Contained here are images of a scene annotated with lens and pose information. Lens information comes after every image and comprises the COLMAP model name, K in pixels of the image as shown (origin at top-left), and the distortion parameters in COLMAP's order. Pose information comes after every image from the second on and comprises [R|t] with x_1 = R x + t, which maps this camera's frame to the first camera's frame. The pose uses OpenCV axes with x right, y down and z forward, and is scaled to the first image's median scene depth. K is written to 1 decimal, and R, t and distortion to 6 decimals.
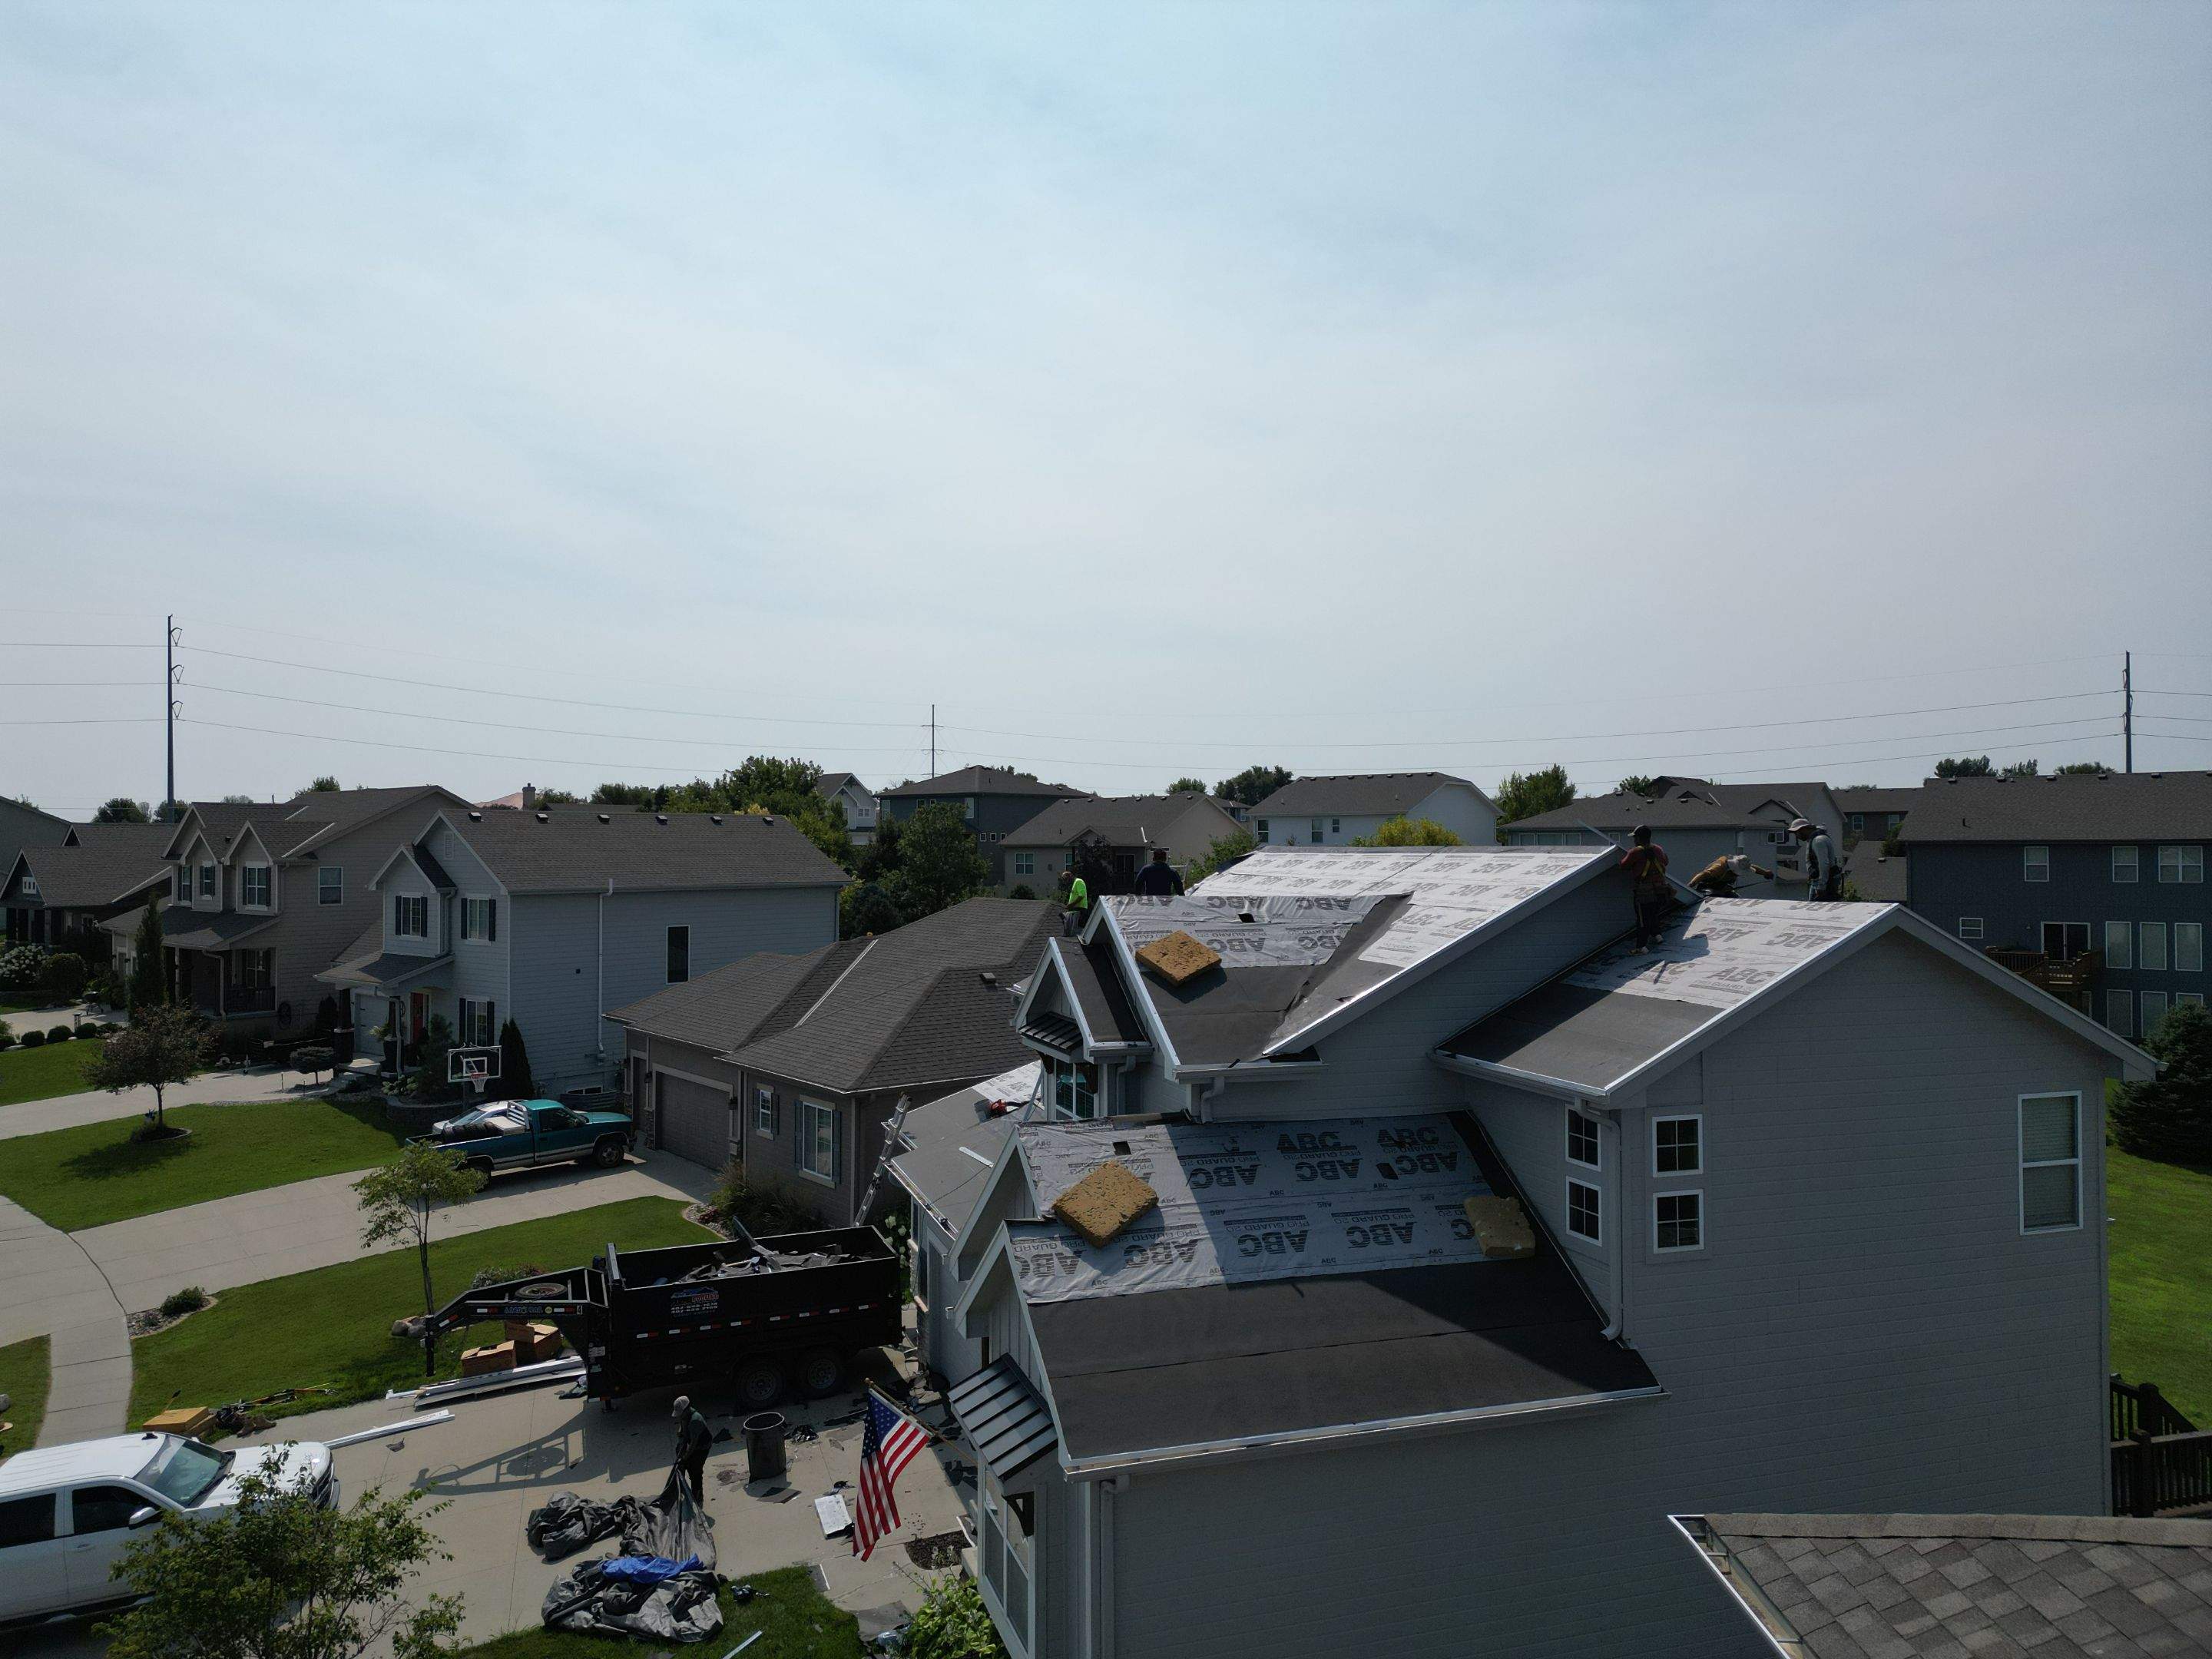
lens RADIAL K [[1532.2, 0, 1106.0], [0, 1532.2, 829.5], [0, 0, 1]] dist [0.045863, -0.038693]
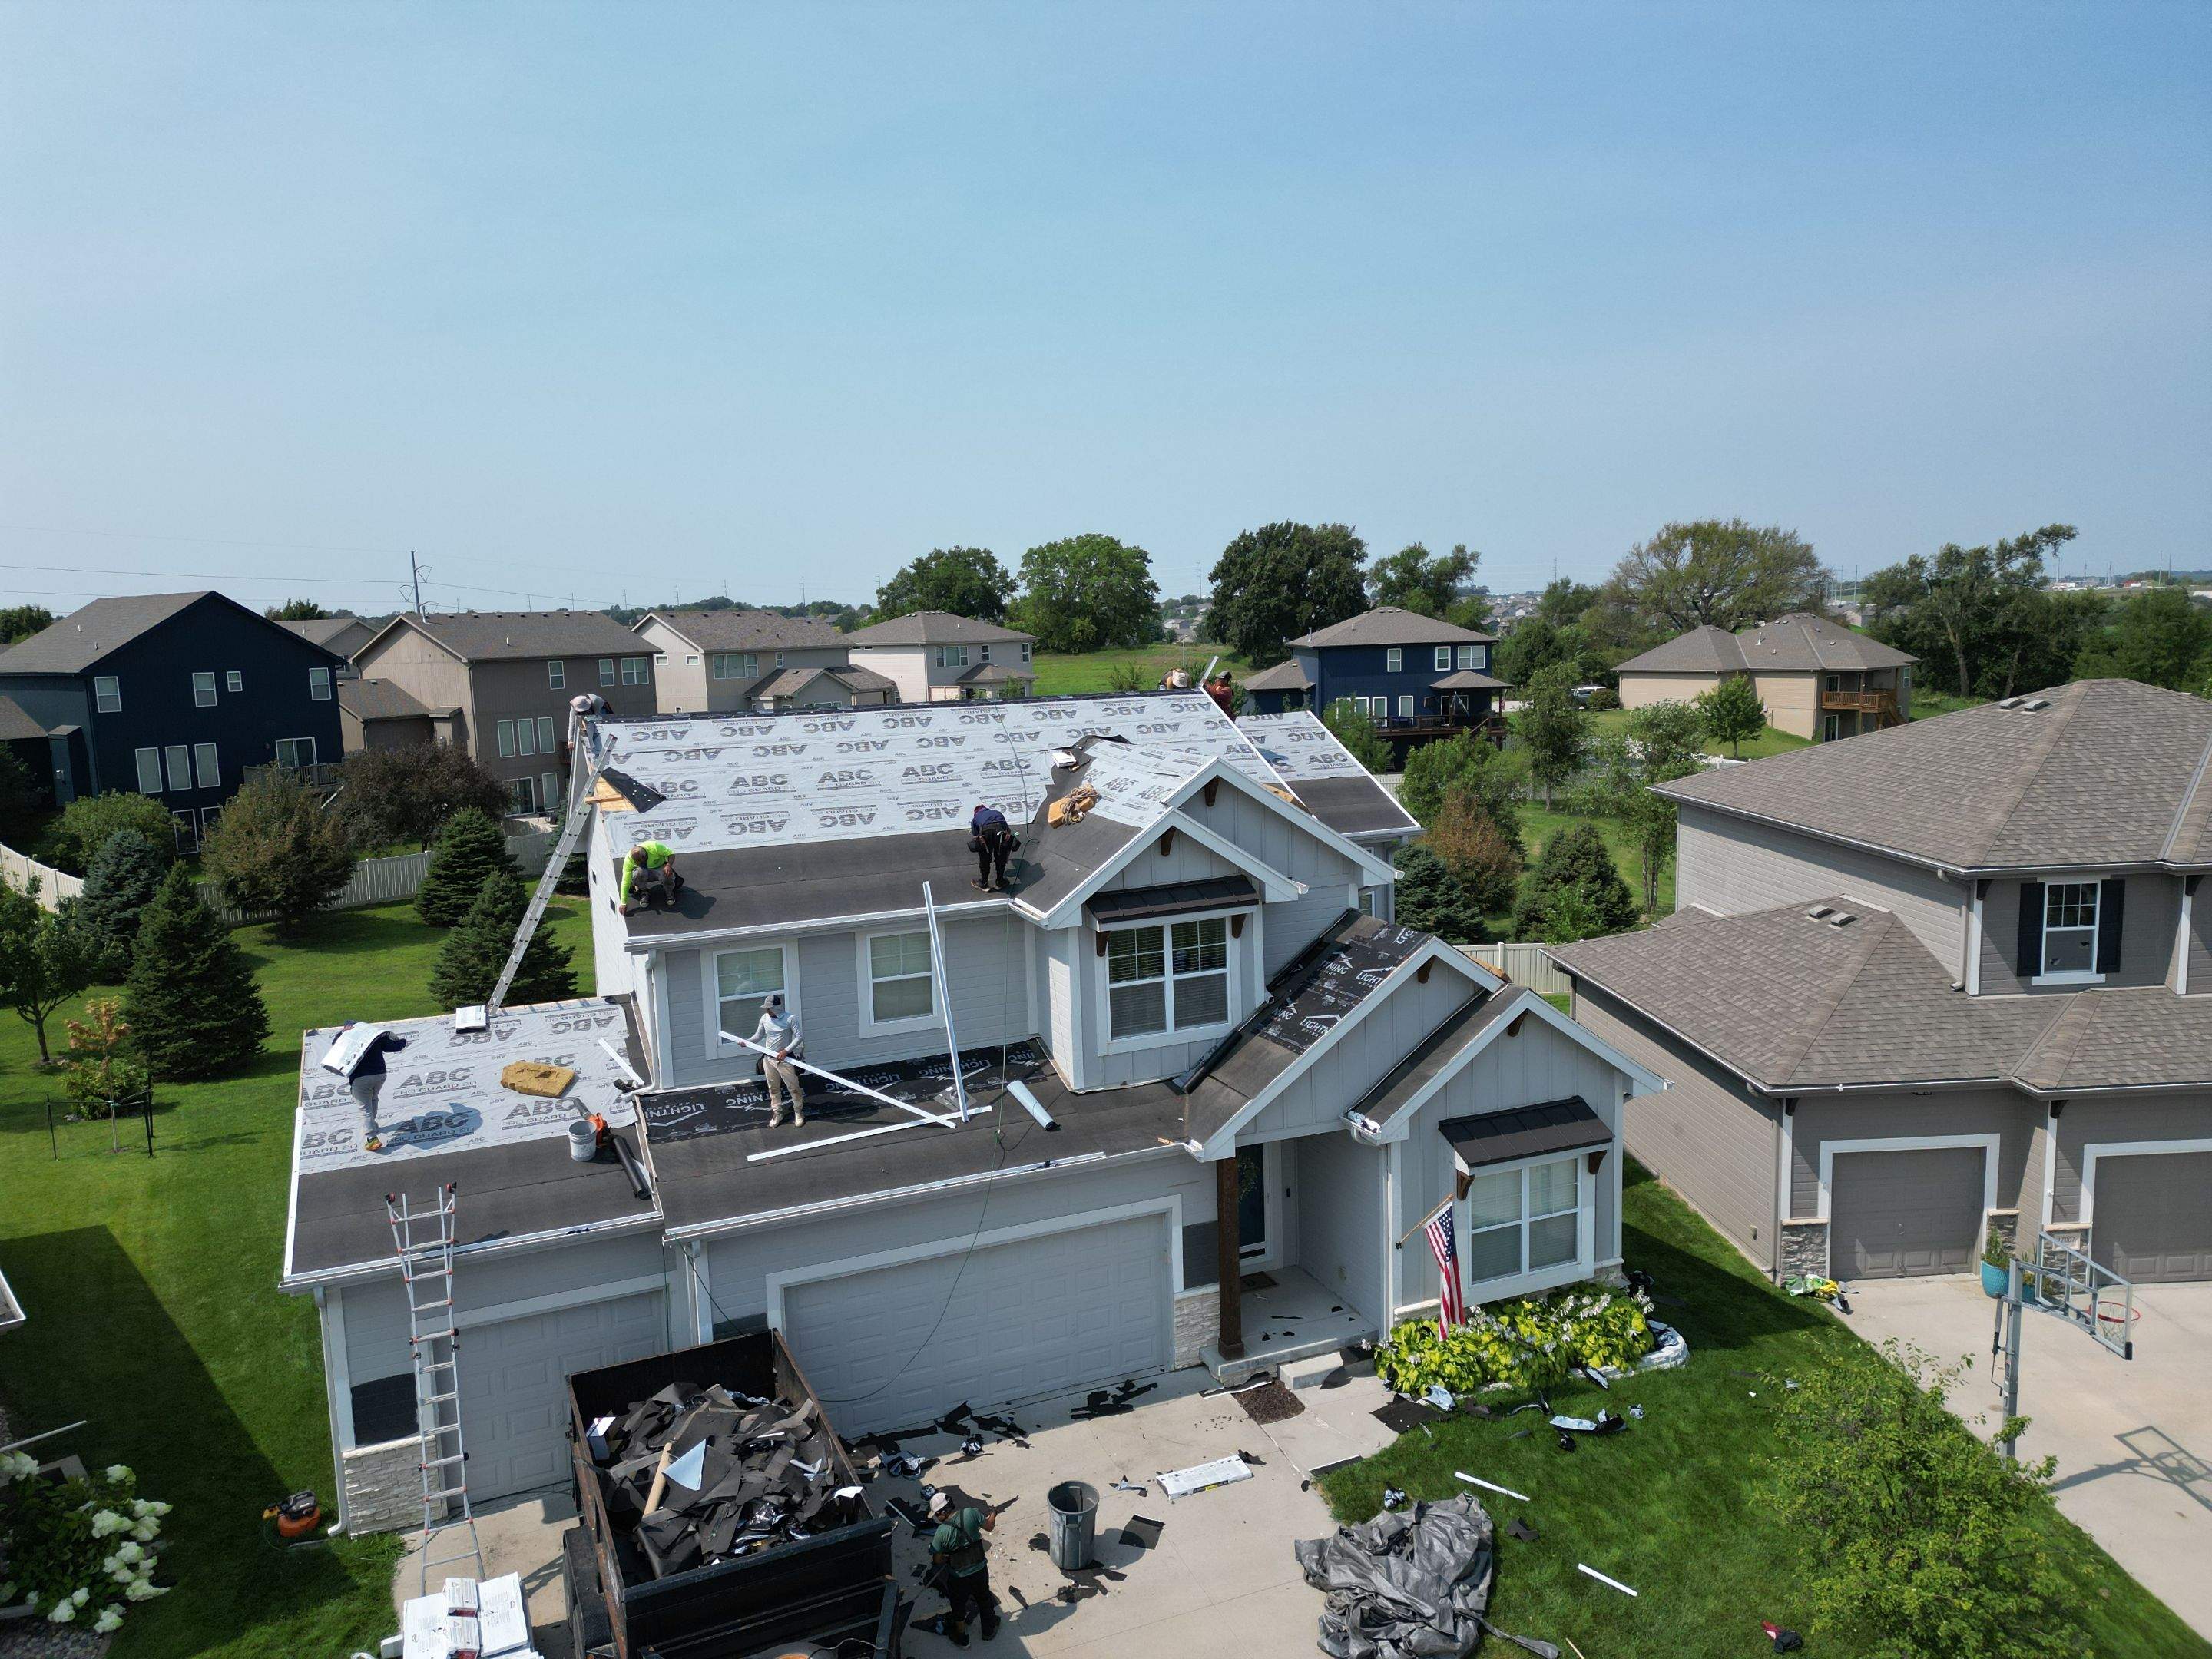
lens RADIAL K [[1532.2, 0, 1106.0], [0, 1532.2, 829.5], [0, 0, 1]] dist [0.045863, -0.038693]
pose [[-0.082666, -0.130911, 0.987942, -0.413508], [0.015817, 0.991037, 0.132644, -0.018896], [-0.996452, 0.026592, -0.079855, 0.461200]]
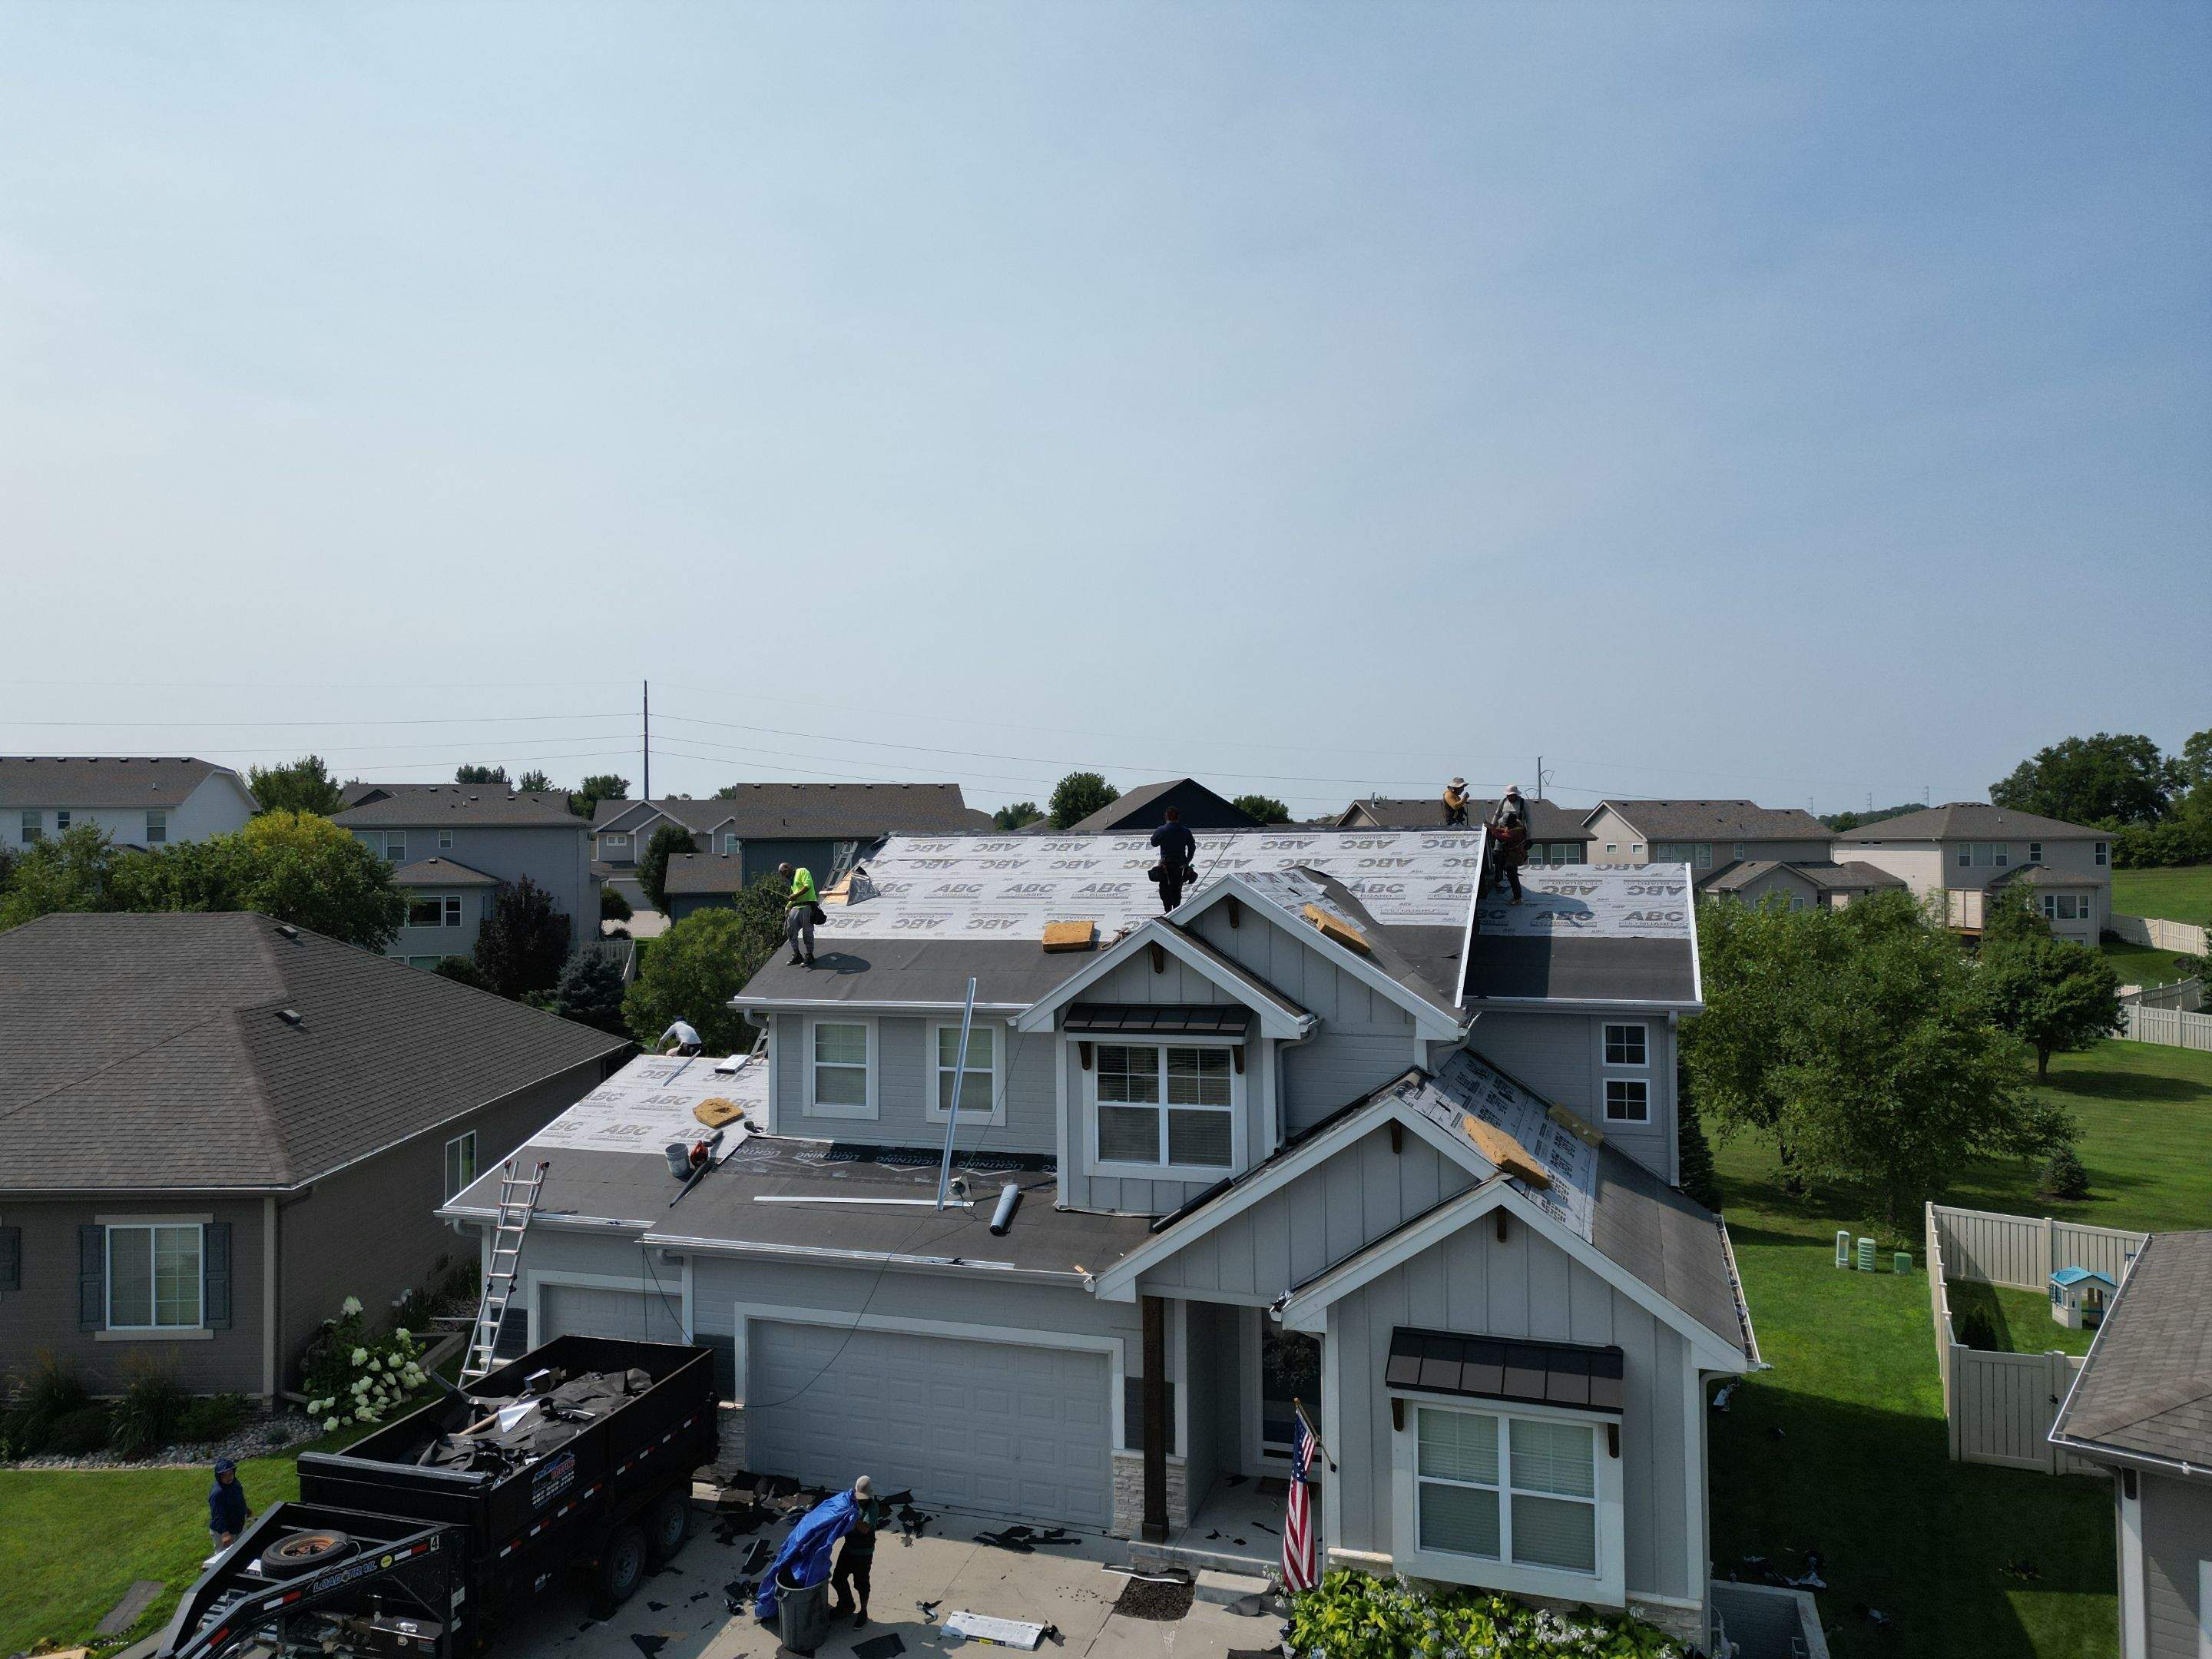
lens RADIAL K [[1532.2, 0, 1106.0], [0, 1532.2, 829.5], [0, 0, 1]] dist [0.045863, -0.038693]
pose [[0.599585, 0.005462, 0.800292, -0.331618], [-0.003240, 0.999985, -0.004397, 0.007868], [-0.800304, 0.000043, 0.599594, 0.187415]]
